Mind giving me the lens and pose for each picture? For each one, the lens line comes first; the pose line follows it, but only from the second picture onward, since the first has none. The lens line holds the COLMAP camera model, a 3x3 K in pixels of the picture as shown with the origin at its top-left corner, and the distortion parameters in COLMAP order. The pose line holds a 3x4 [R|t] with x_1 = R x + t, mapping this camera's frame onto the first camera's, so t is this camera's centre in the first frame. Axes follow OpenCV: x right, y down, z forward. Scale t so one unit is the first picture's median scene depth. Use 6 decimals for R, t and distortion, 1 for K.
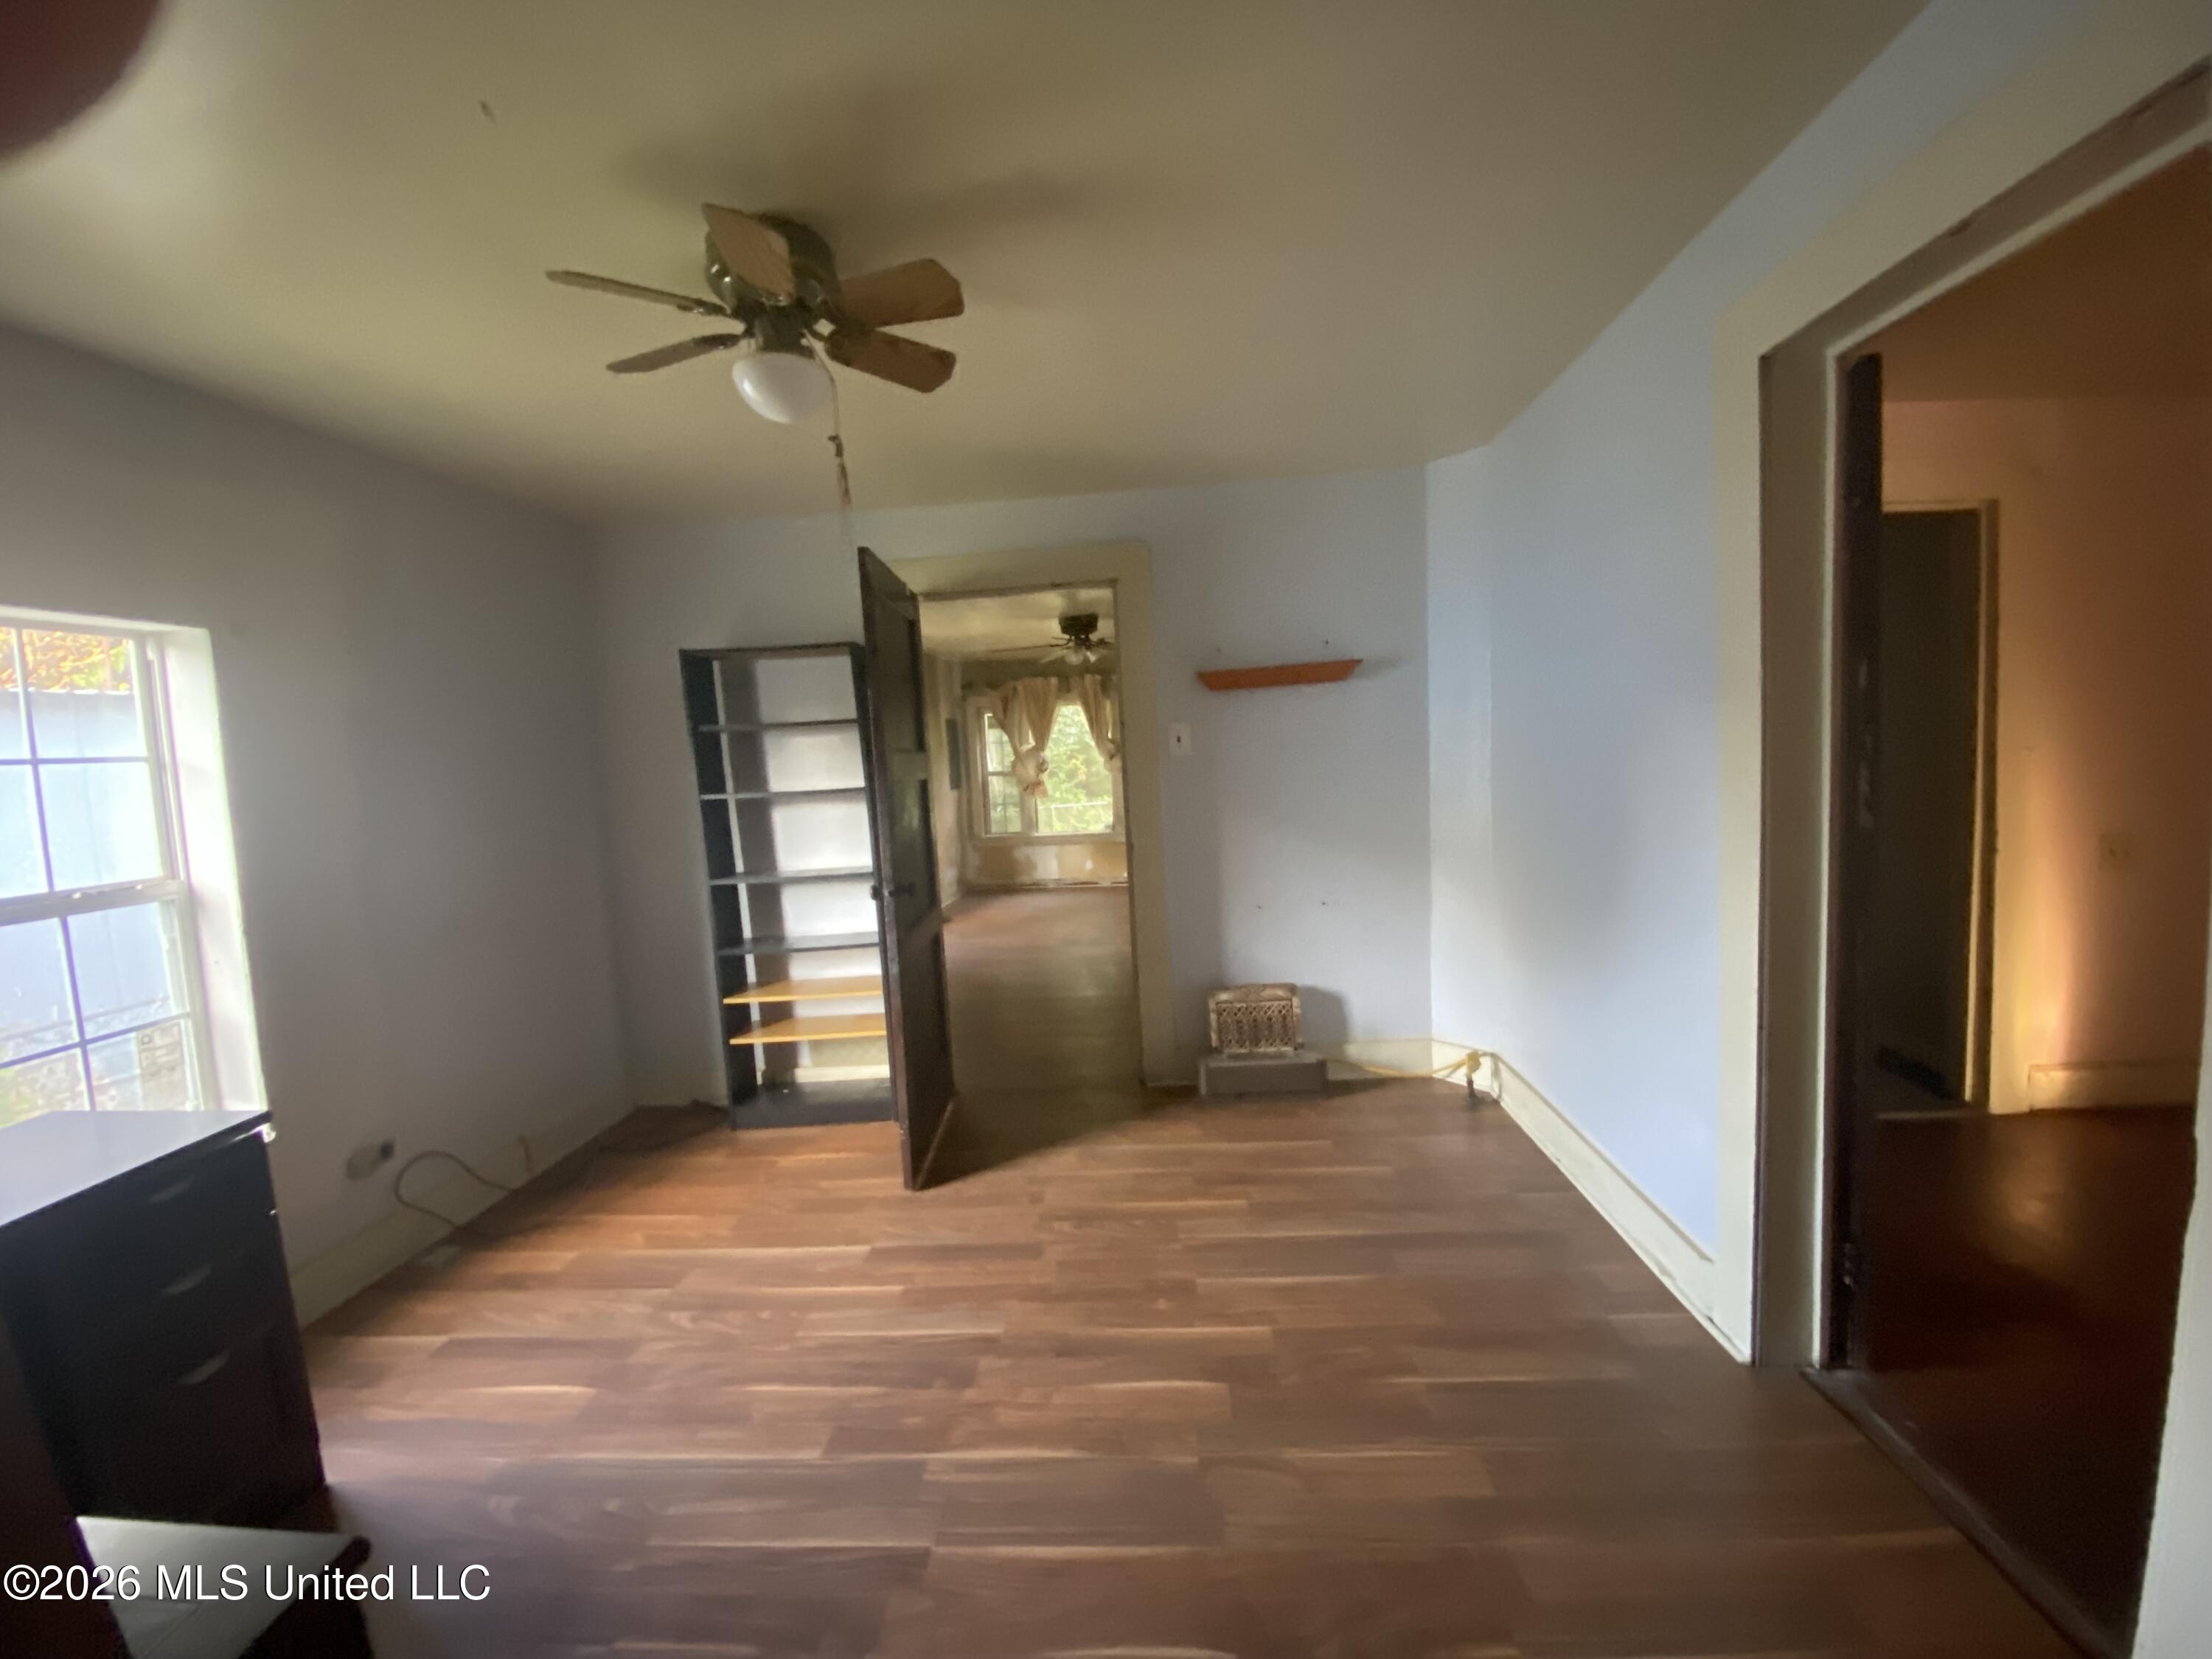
lens RADIAL K [[889.7, 0, 1107.0], [0, 889.7, 826.2], [0, 0, 1]] dist [0.003014, -0.013273]
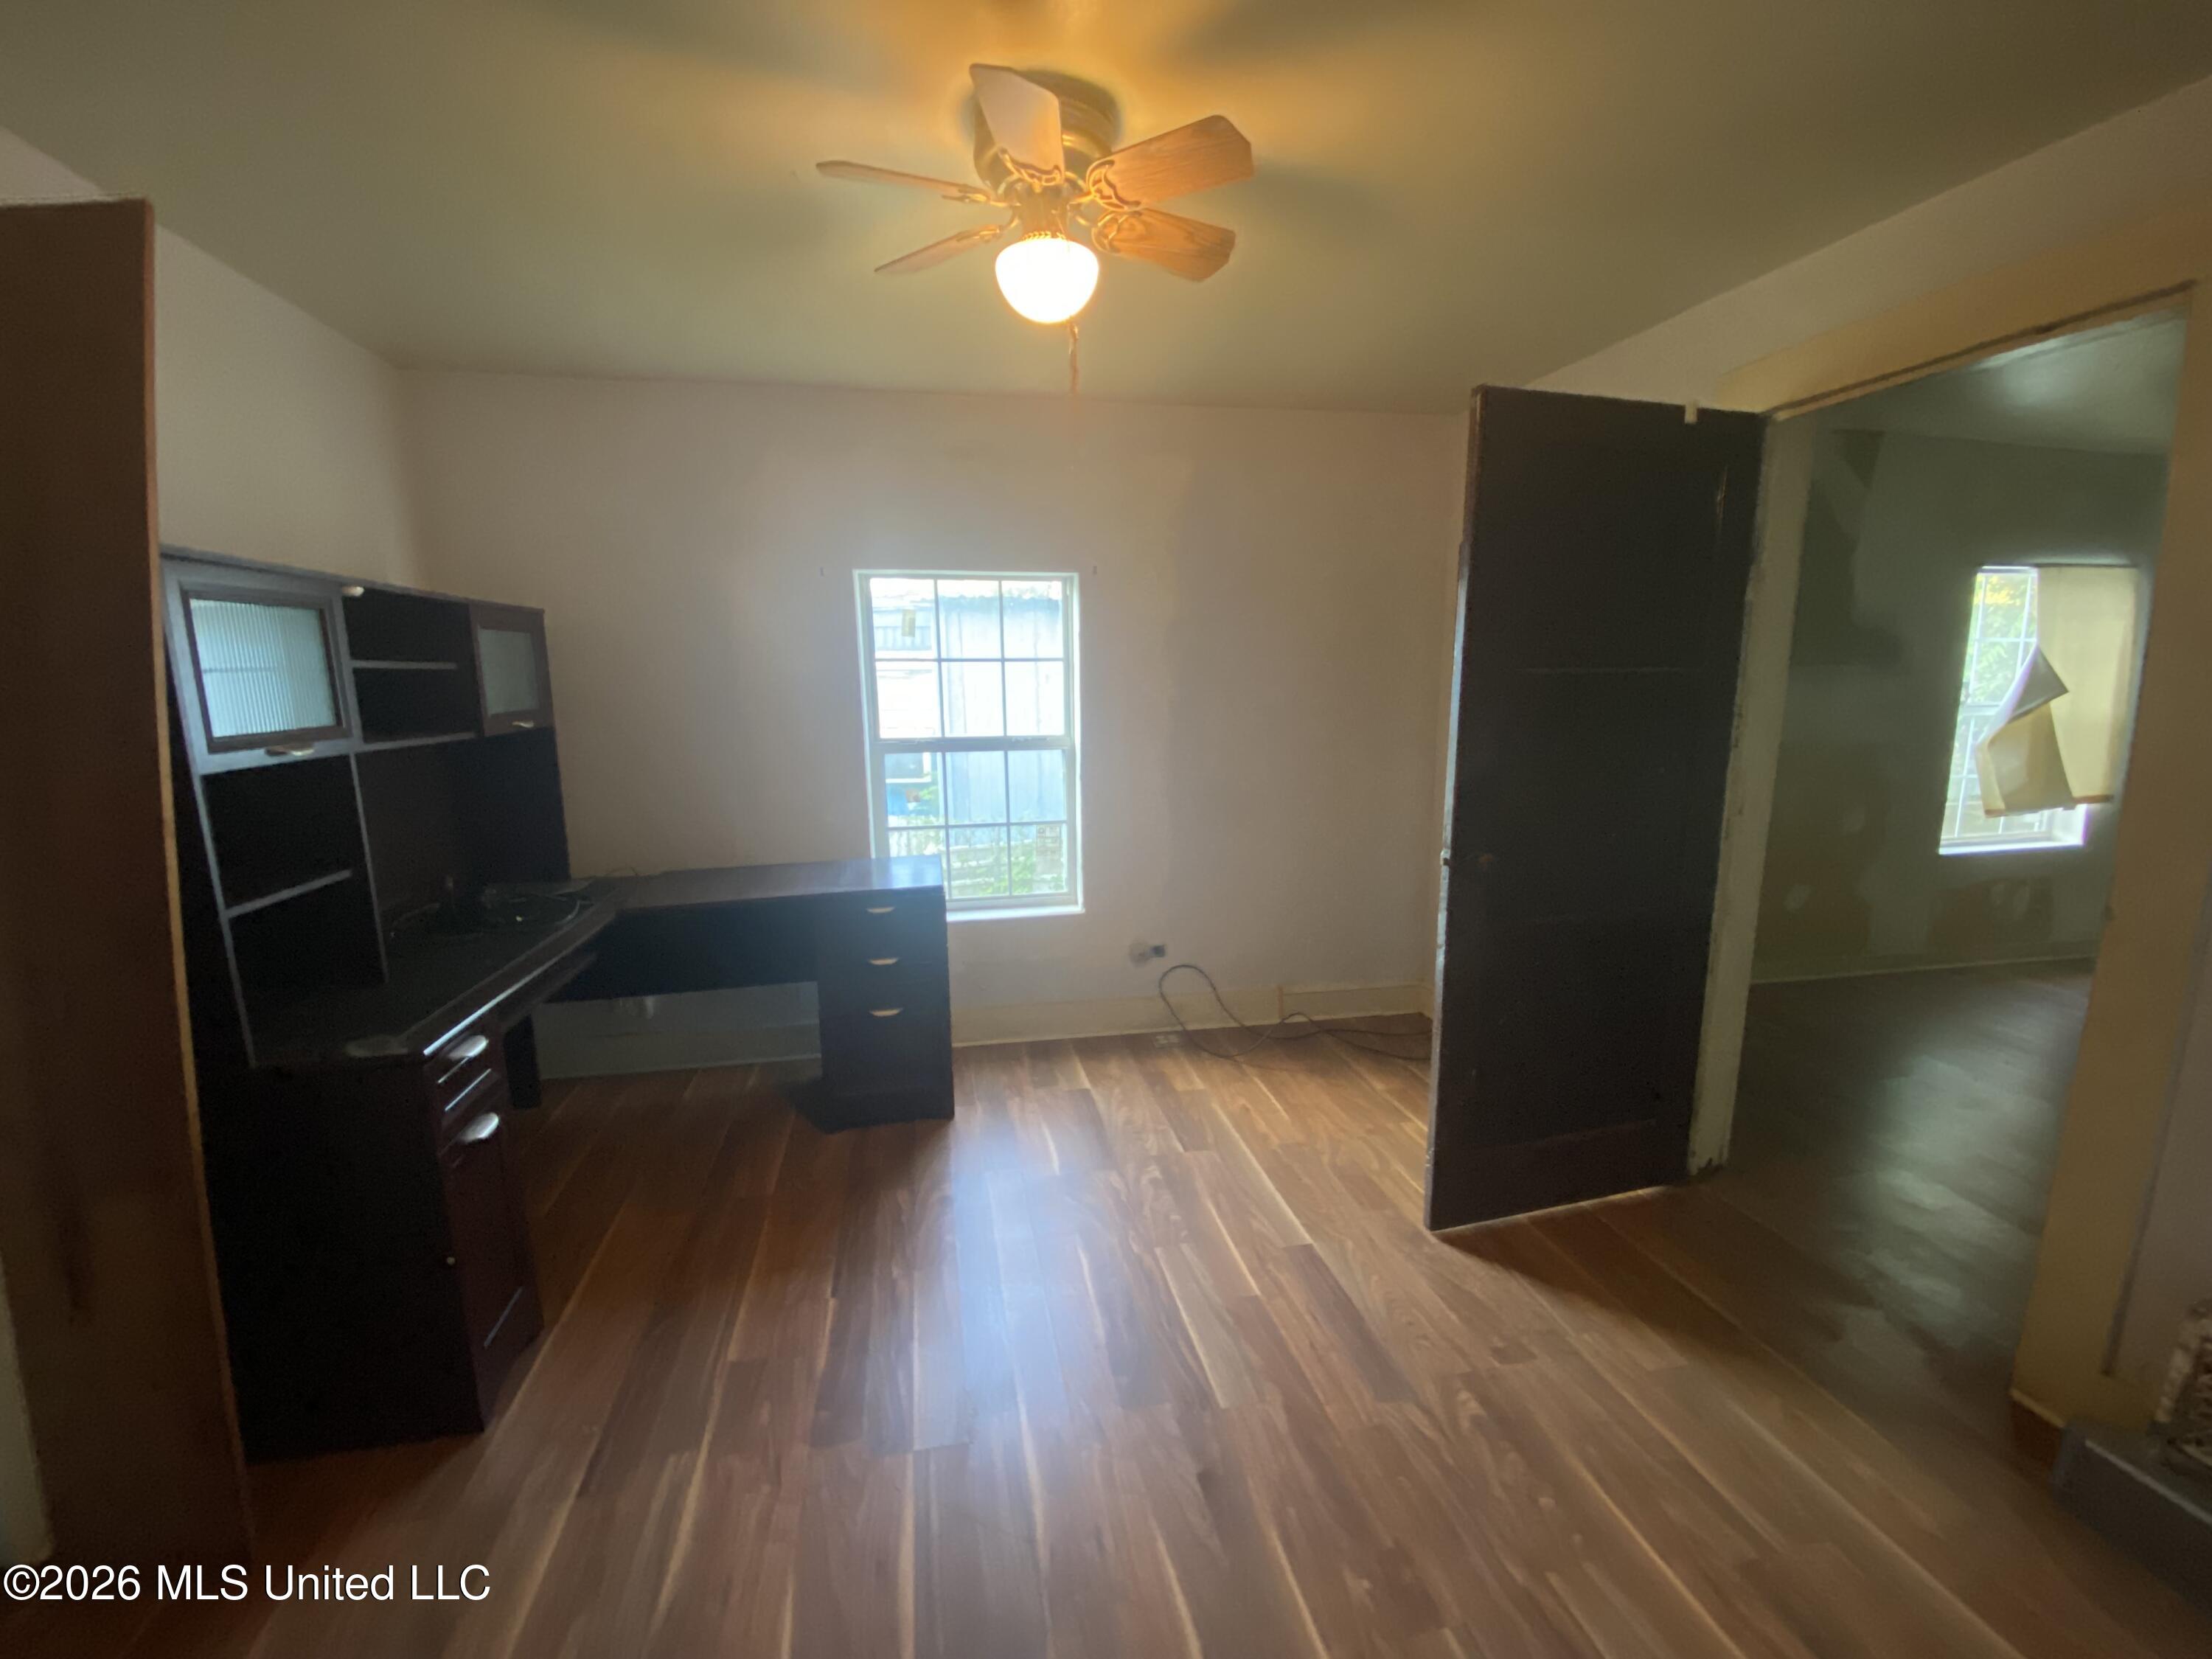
lens RADIAL K [[889.7, 0, 1107.0], [0, 889.7, 826.2], [0, 0, 1]] dist [0.003014, -0.013273]
pose [[0.246261, 0.213968, -0.945290, 0.432512], [-0.082847, 0.976404, 0.199427, -0.091793], [0.965656, 0.029204, 0.258177, 0.558598]]
